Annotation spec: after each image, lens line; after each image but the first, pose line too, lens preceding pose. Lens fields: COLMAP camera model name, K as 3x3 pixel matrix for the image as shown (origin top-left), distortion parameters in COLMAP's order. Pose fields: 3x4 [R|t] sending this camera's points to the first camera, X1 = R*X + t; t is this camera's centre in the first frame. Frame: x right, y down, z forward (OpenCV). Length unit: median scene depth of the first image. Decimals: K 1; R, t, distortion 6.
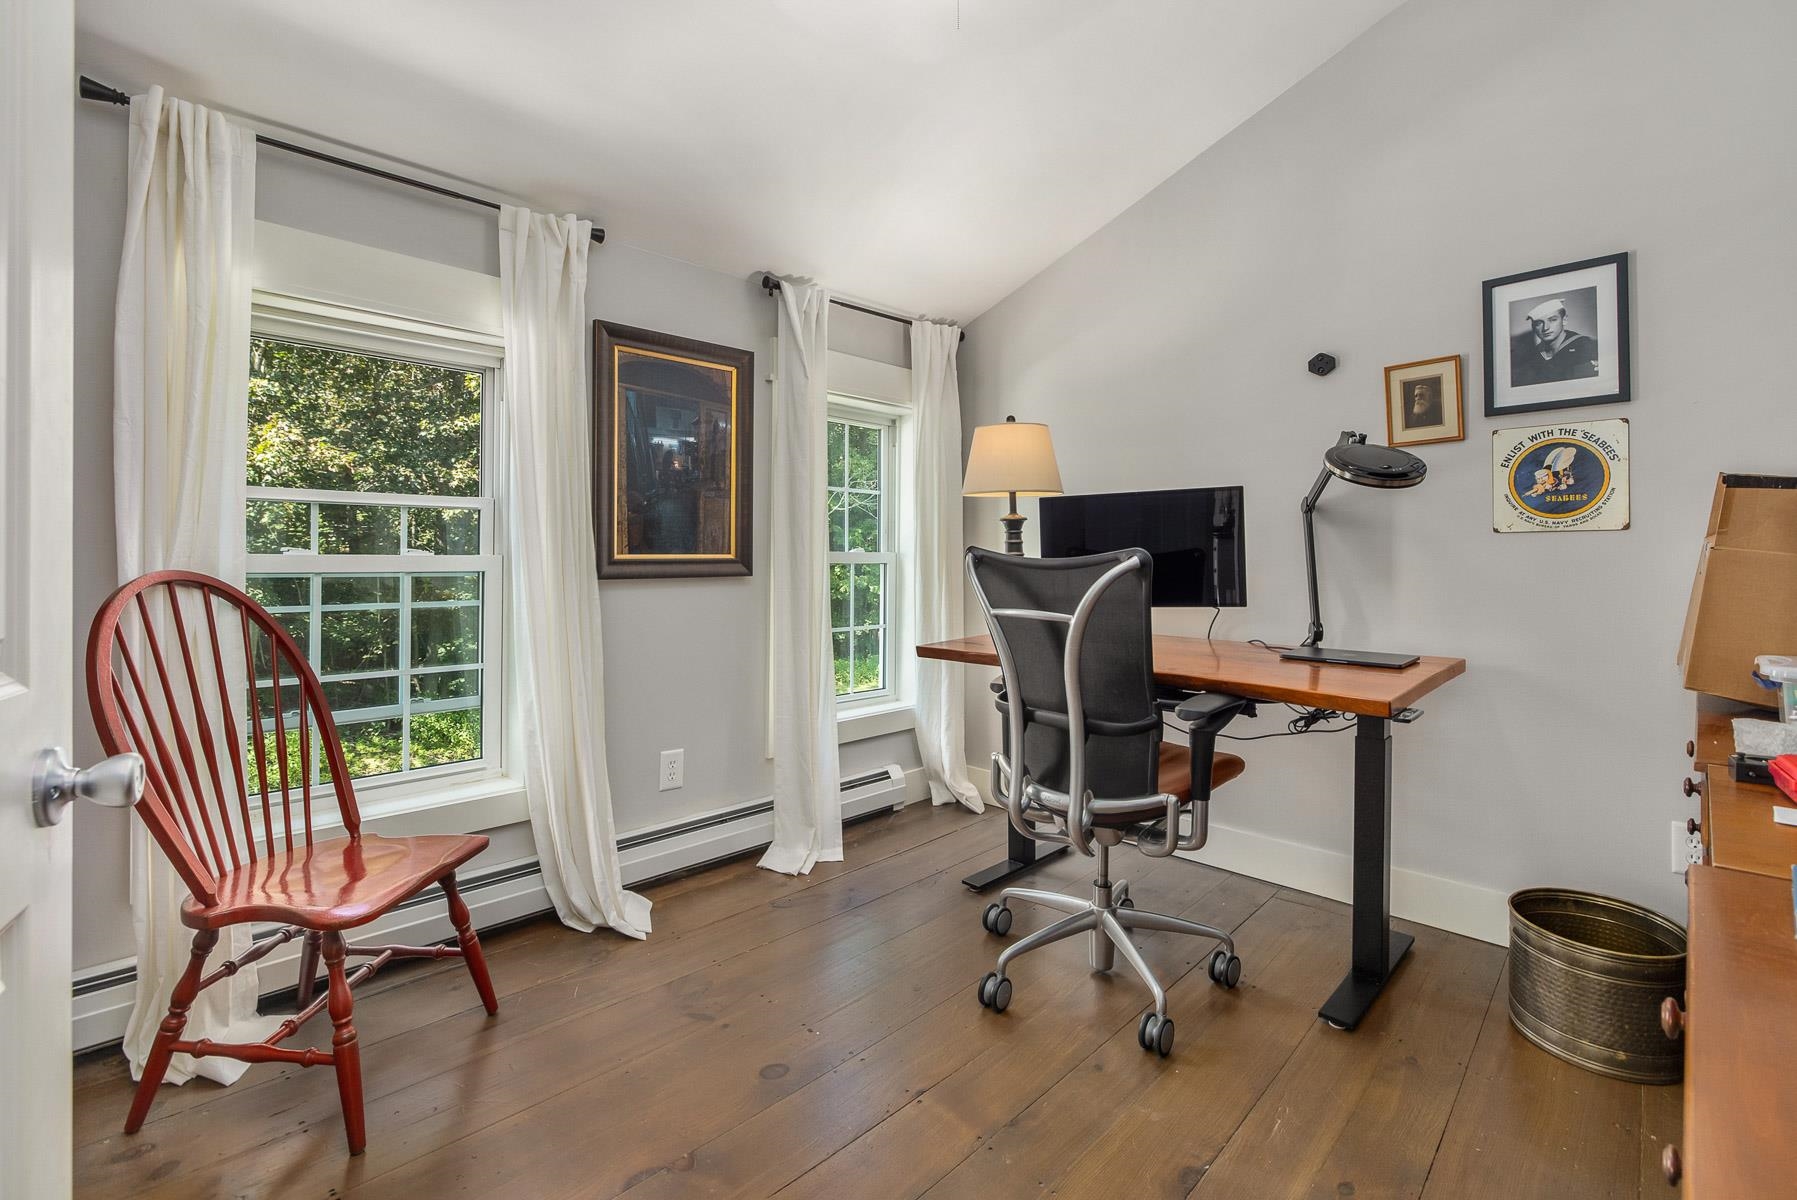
lens RADIAL K [[850.9, 0, 892.0], [0, 850.9, 565.8], [0, 0, 1]] dist [-0.000653, -0.000059]
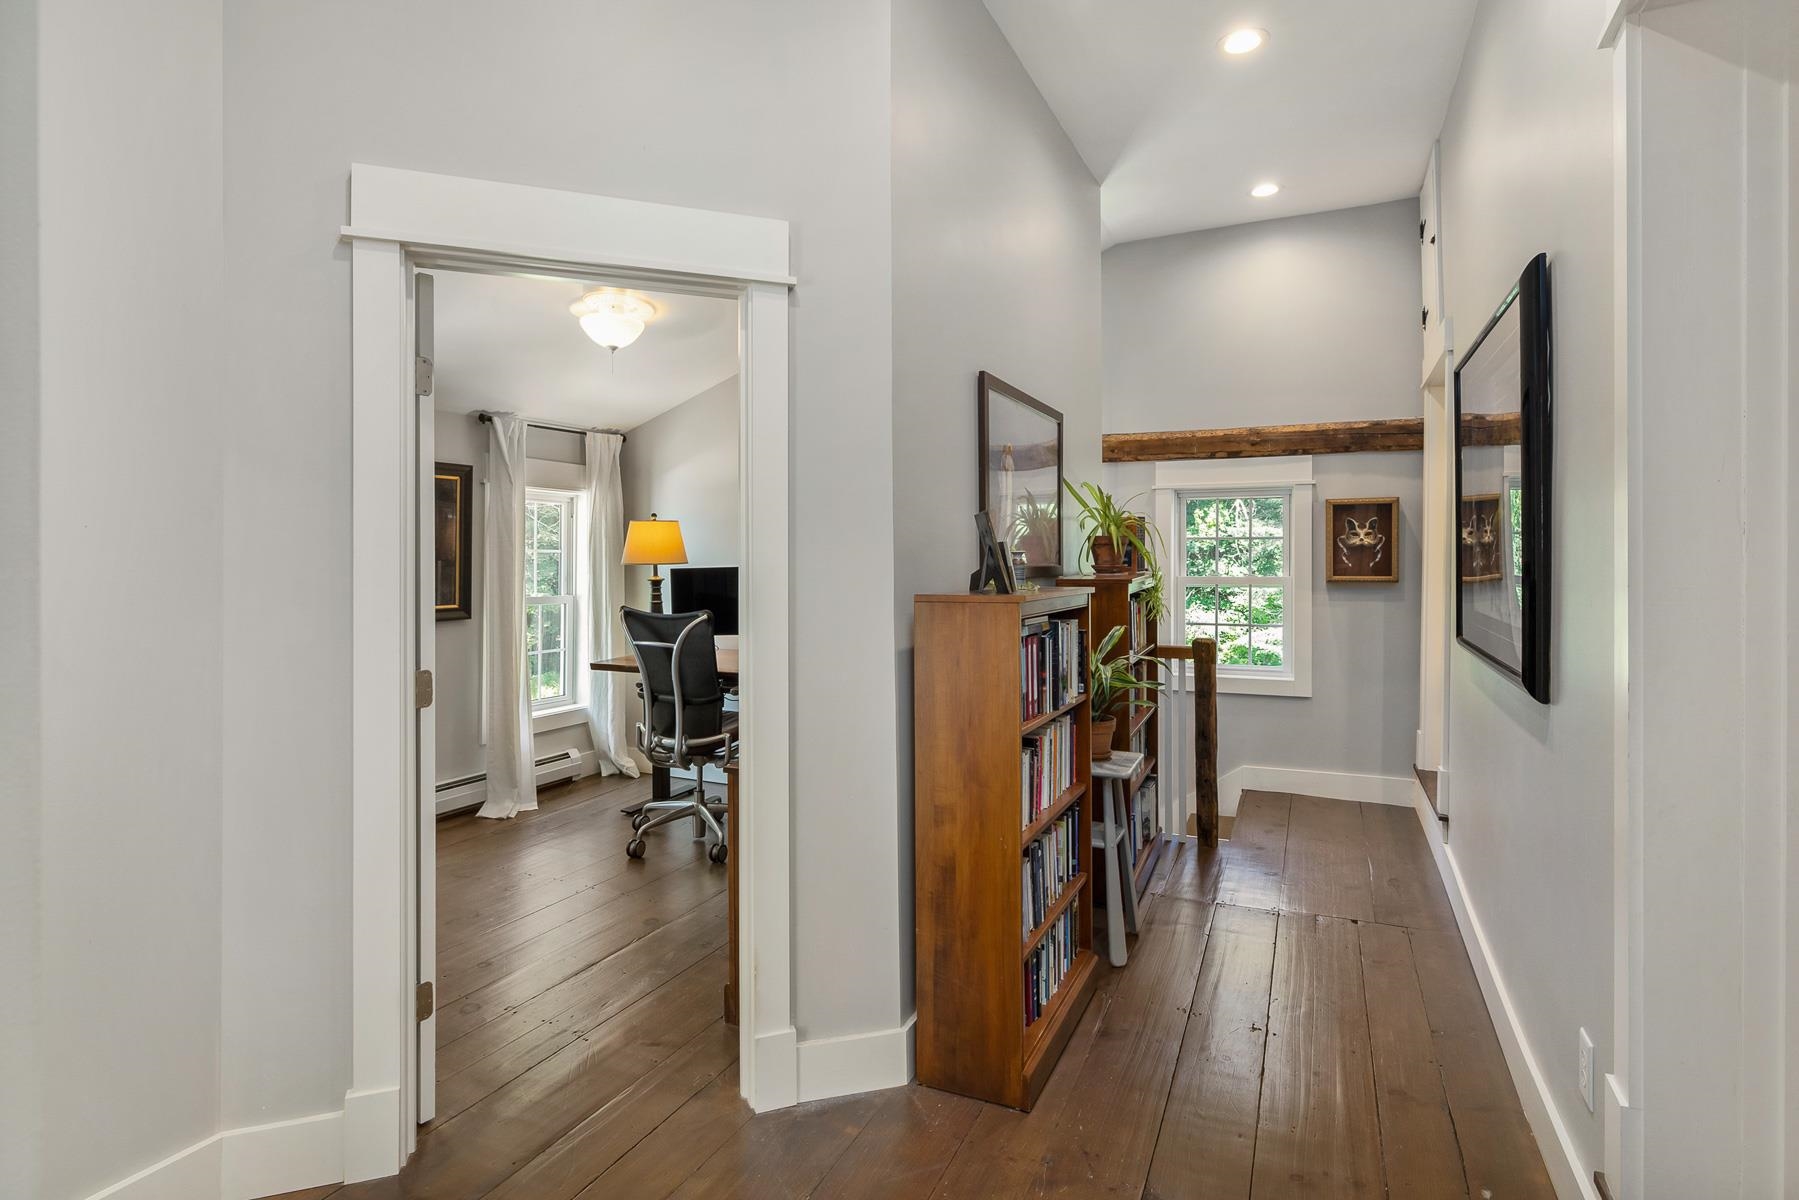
lens RADIAL K [[894.9, 0, 894.3], [0, 894.9, 576.4], [0, 0, 1]] dist [0.000219, 0.000414]
pose [[0.935949, 0.000331, 0.352136, -0.026165], [-0.000380, 1.000000, 0.000072, -0.062326], [-0.352136, -0.000201, 0.935949, -0.699307]]
